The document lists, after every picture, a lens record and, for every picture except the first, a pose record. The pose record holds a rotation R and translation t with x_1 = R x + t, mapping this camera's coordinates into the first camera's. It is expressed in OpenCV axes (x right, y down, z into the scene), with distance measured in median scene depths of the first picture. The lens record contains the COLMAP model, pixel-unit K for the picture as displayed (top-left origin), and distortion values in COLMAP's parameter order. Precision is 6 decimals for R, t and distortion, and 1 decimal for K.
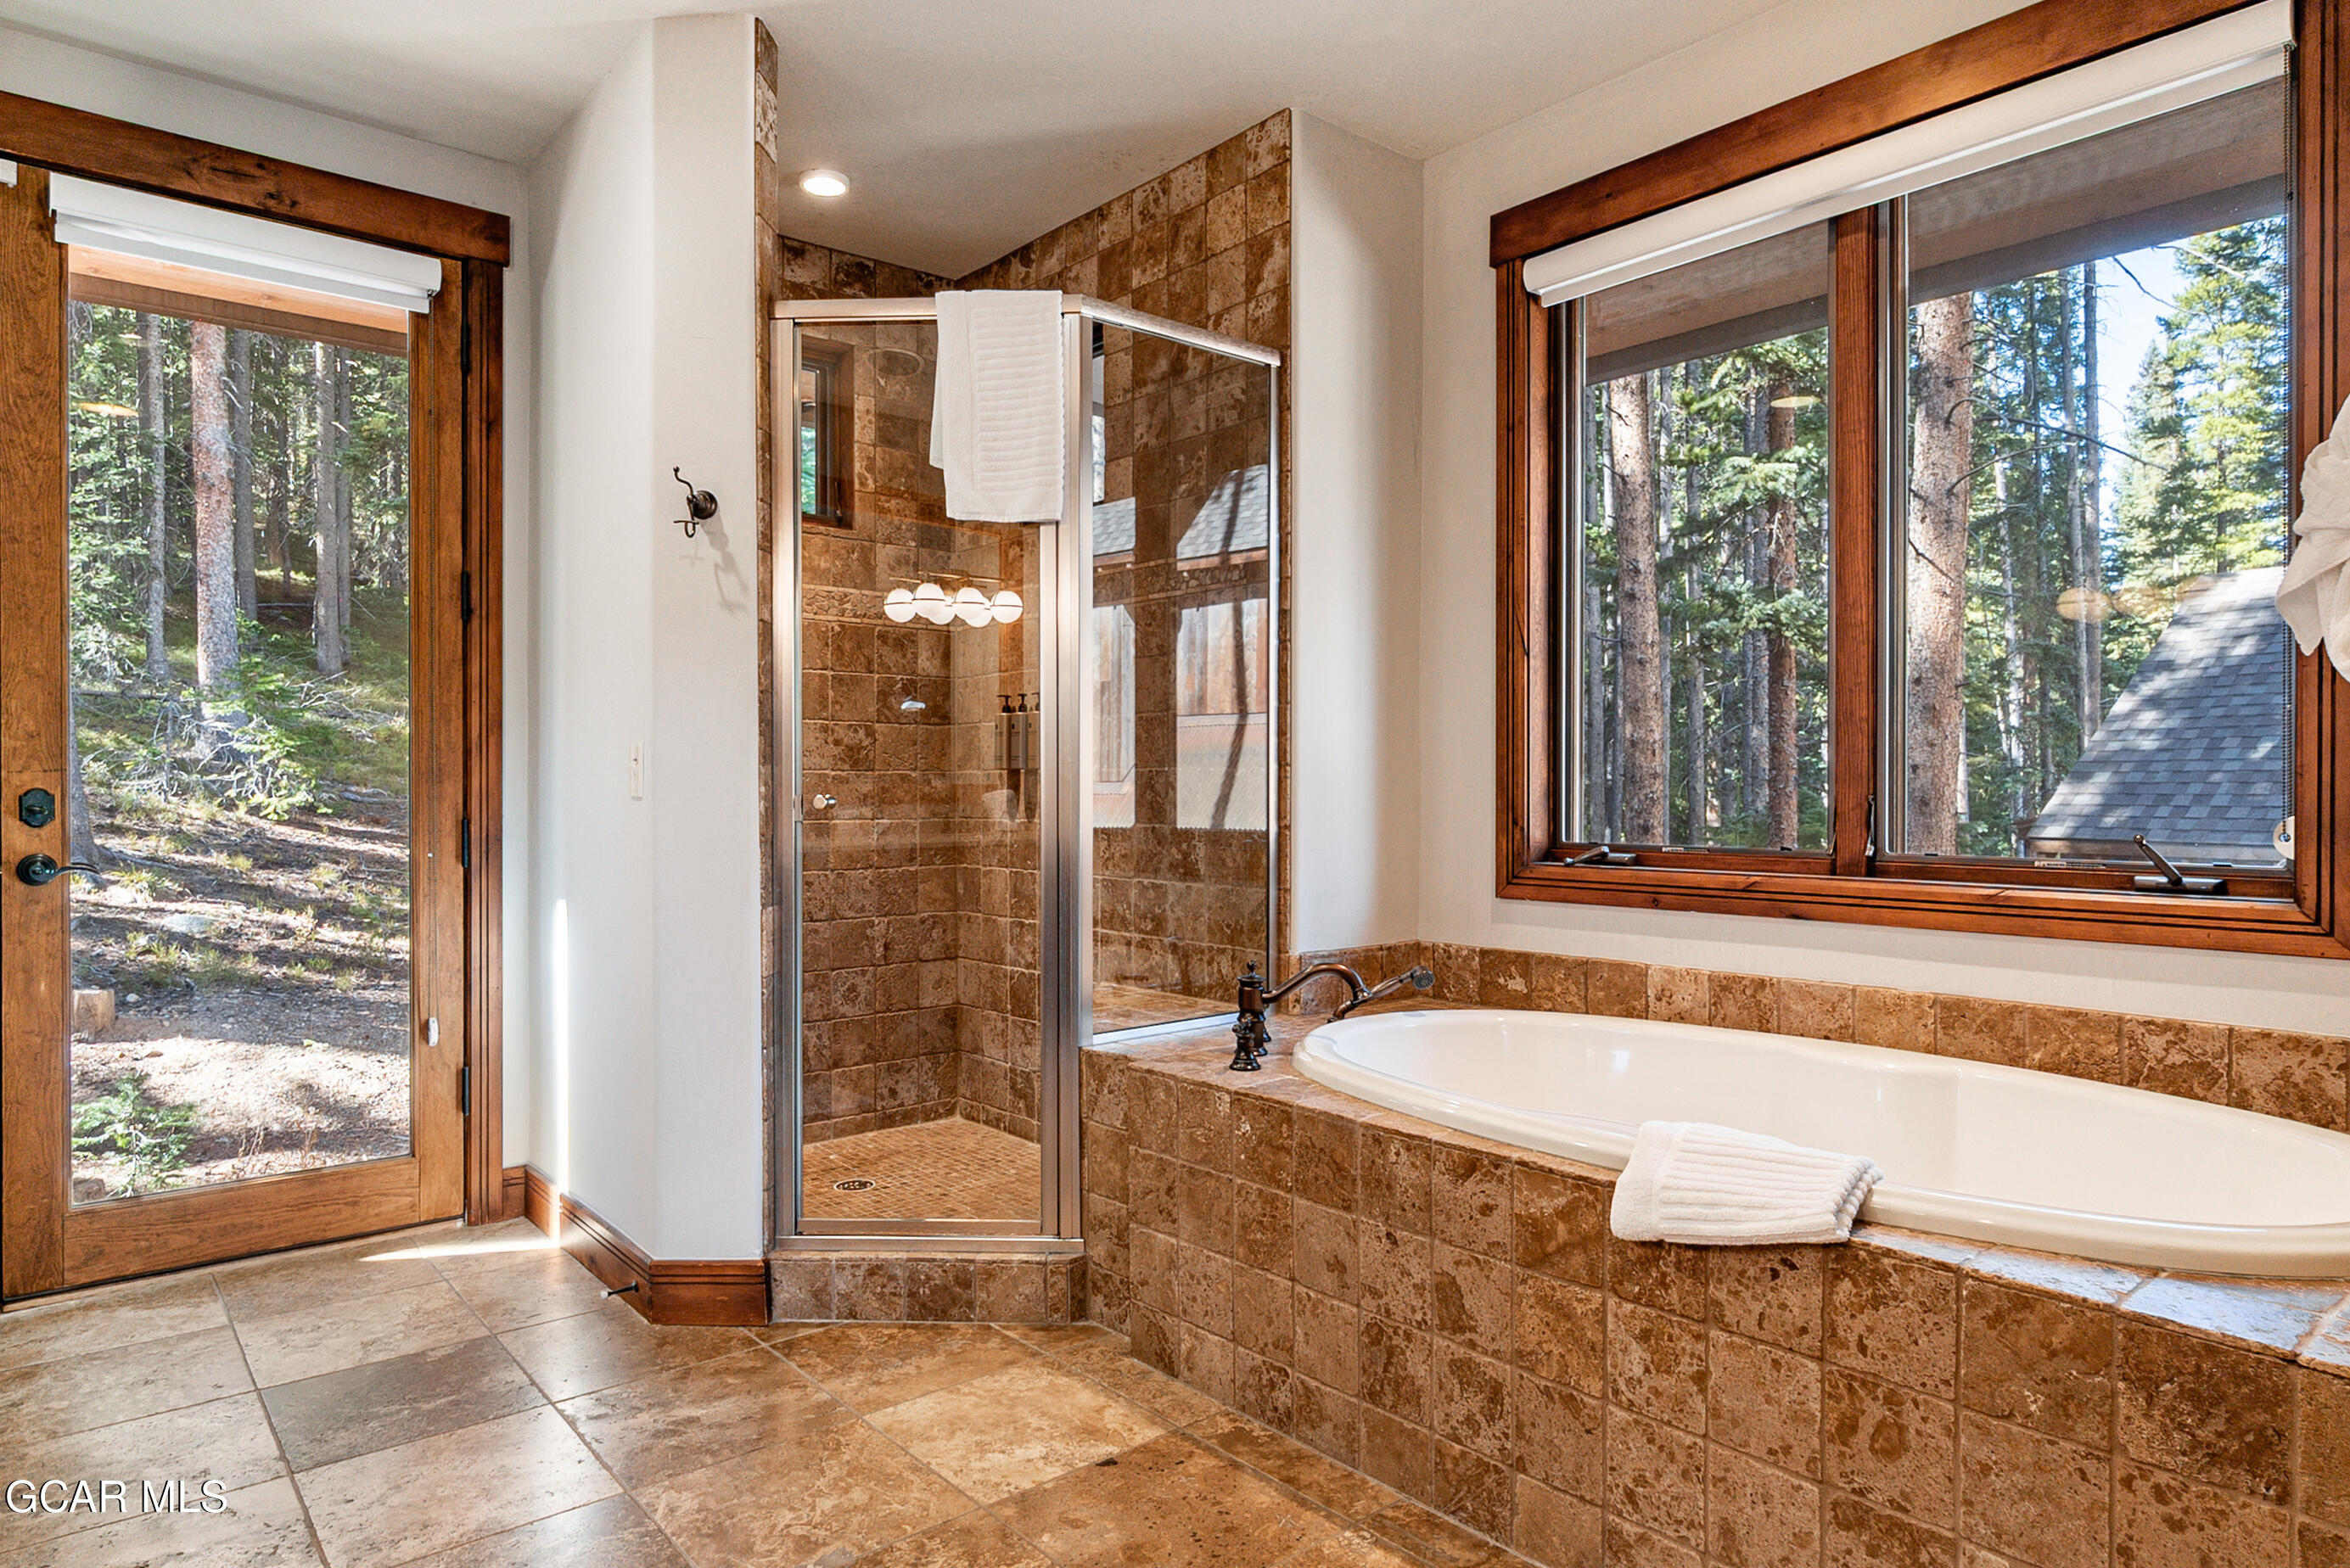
lens RADIAL K [[1375.2, 0, 1163.5], [0, 1375.2, 784.5], [0, 0, 1]] dist [0.004320, 0.000188]
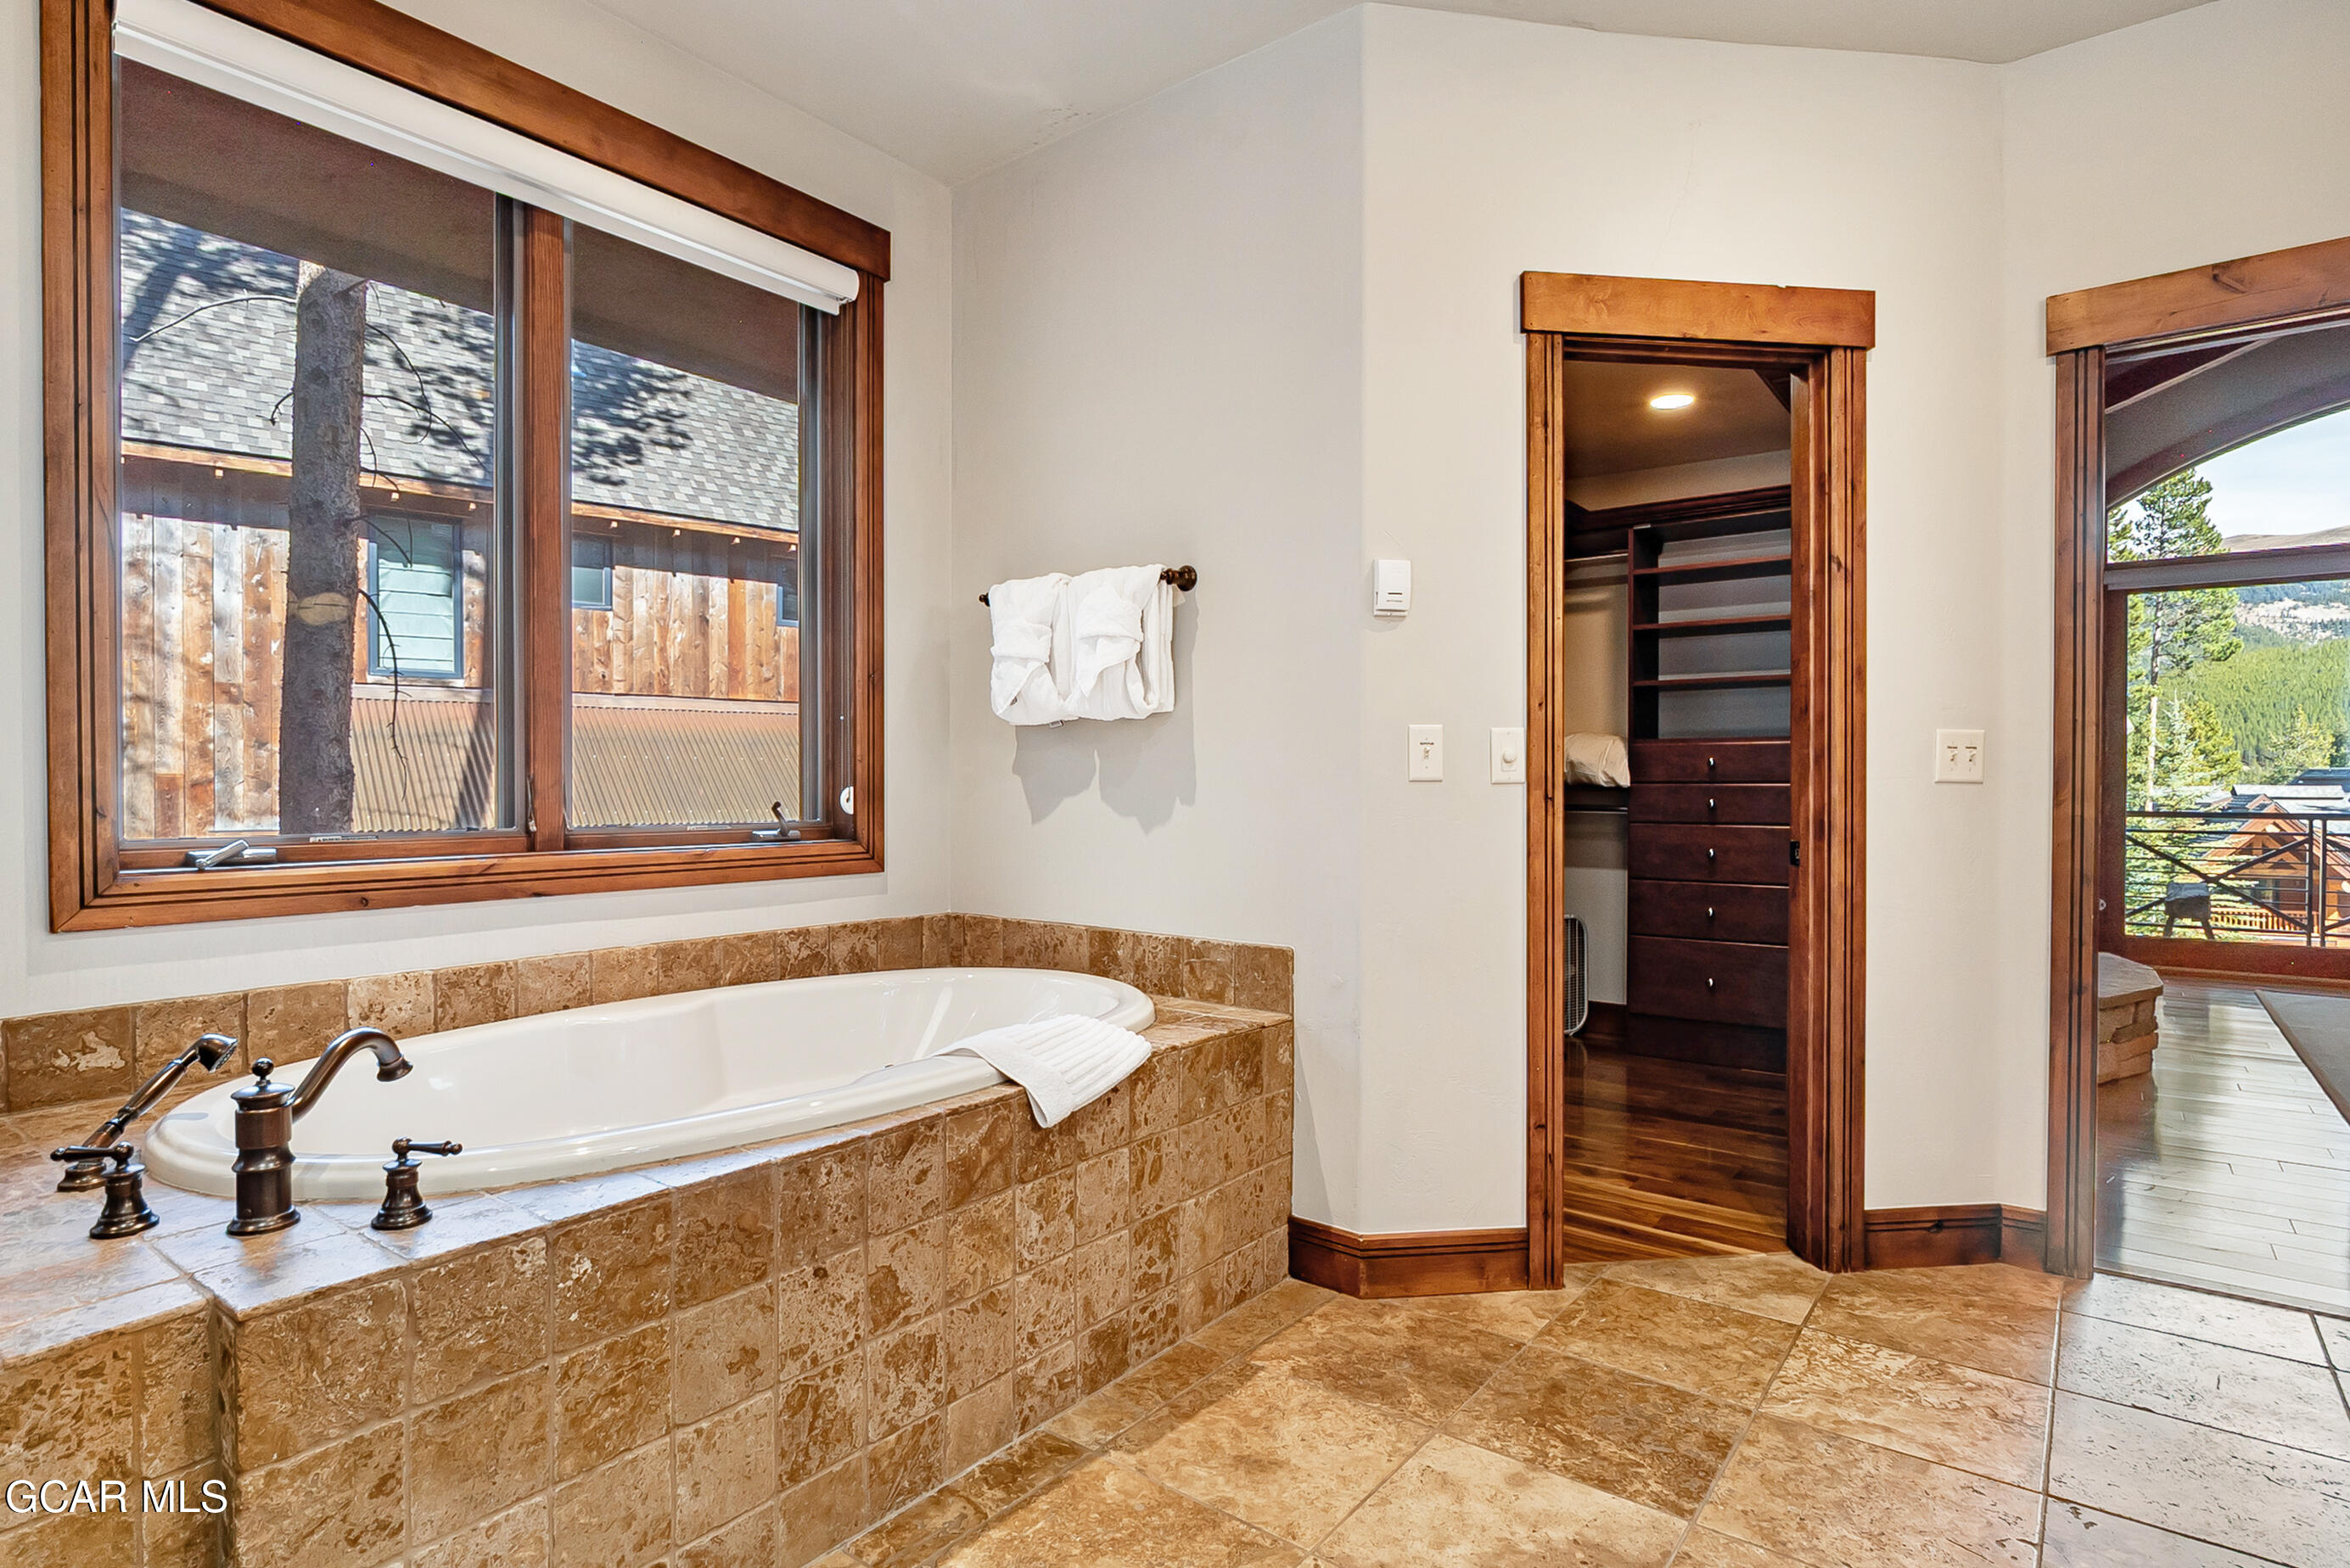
lens RADIAL K [[1212.6, 0, 1175.0], [0, 1212.6, 784.0], [0, 0, 1]] dist [-0.001605, -0.000366]
pose [[-0.210063, -0.003554, 0.977681, -0.623293], [-0.003048, 0.999991, 0.002980, 0.015217], [-0.977683, -0.002354, -0.210072, 0.924989]]
